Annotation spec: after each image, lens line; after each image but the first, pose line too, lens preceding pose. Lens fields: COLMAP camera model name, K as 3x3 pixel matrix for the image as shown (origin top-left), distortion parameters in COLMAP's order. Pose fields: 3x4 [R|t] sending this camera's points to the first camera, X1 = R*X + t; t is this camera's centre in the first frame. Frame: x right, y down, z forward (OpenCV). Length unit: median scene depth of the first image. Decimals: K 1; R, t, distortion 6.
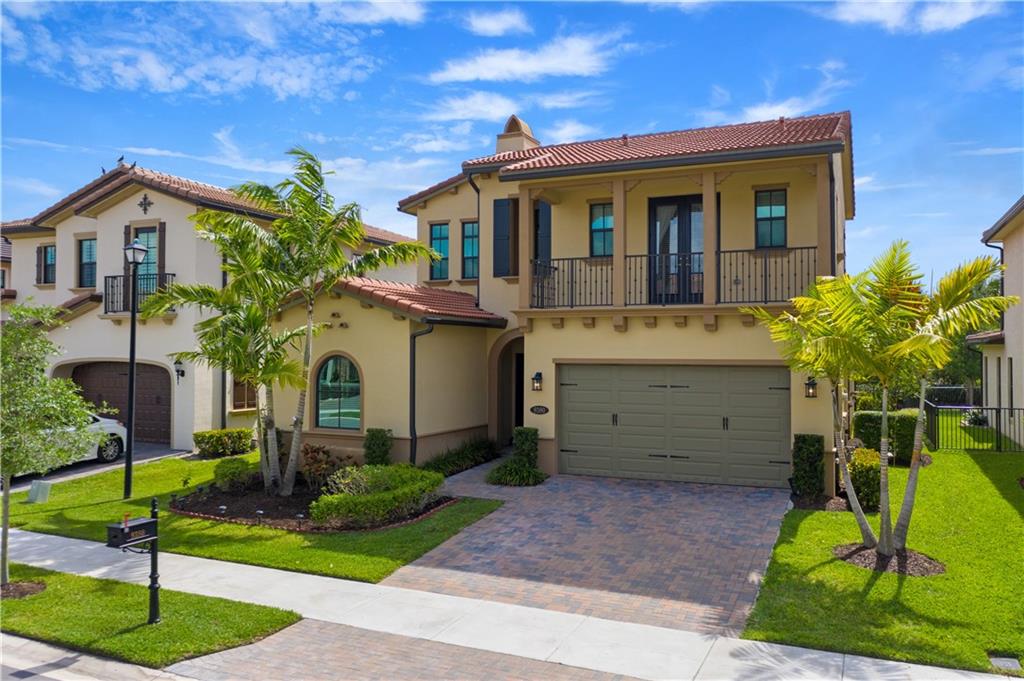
lens RADIAL K [[806.0, 0, 512.0], [0, 806.0, 340.5], [0, 0, 1]] dist [-0.008122, -0.011346]
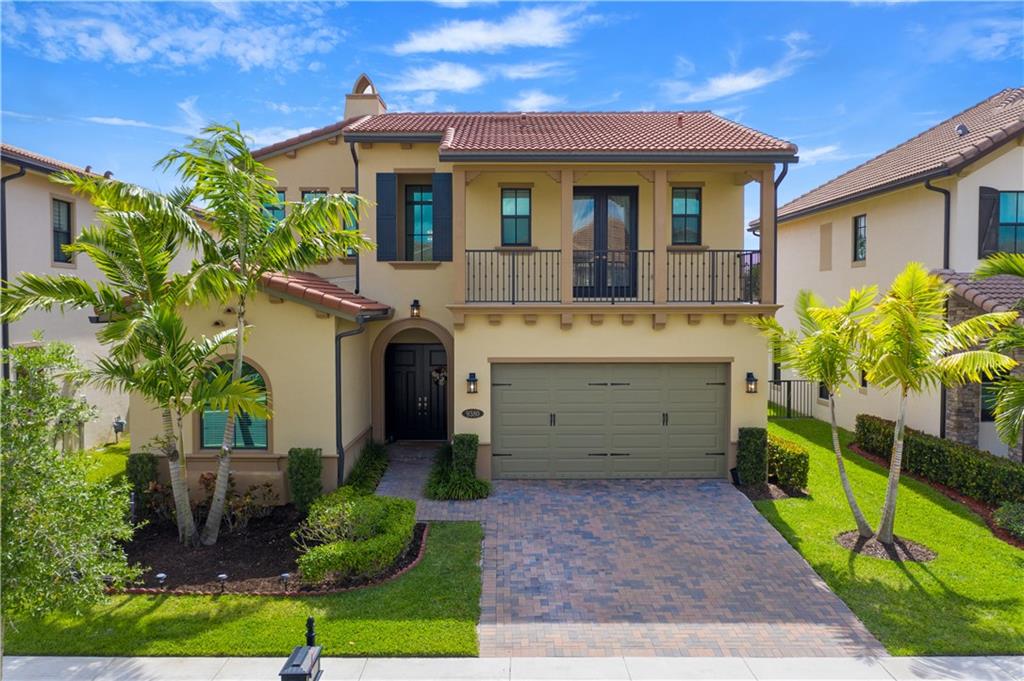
lens RADIAL K [[806.0, 0, 512.0], [0, 806.0, 340.5], [0, 0, 1]] dist [-0.008122, -0.011346]
pose [[0.909078, -0.022549, 0.416015, -0.331597], [-0.001912, 0.998298, 0.058288, -0.055265], [-0.416622, -0.053784, 0.907488, 0.159881]]
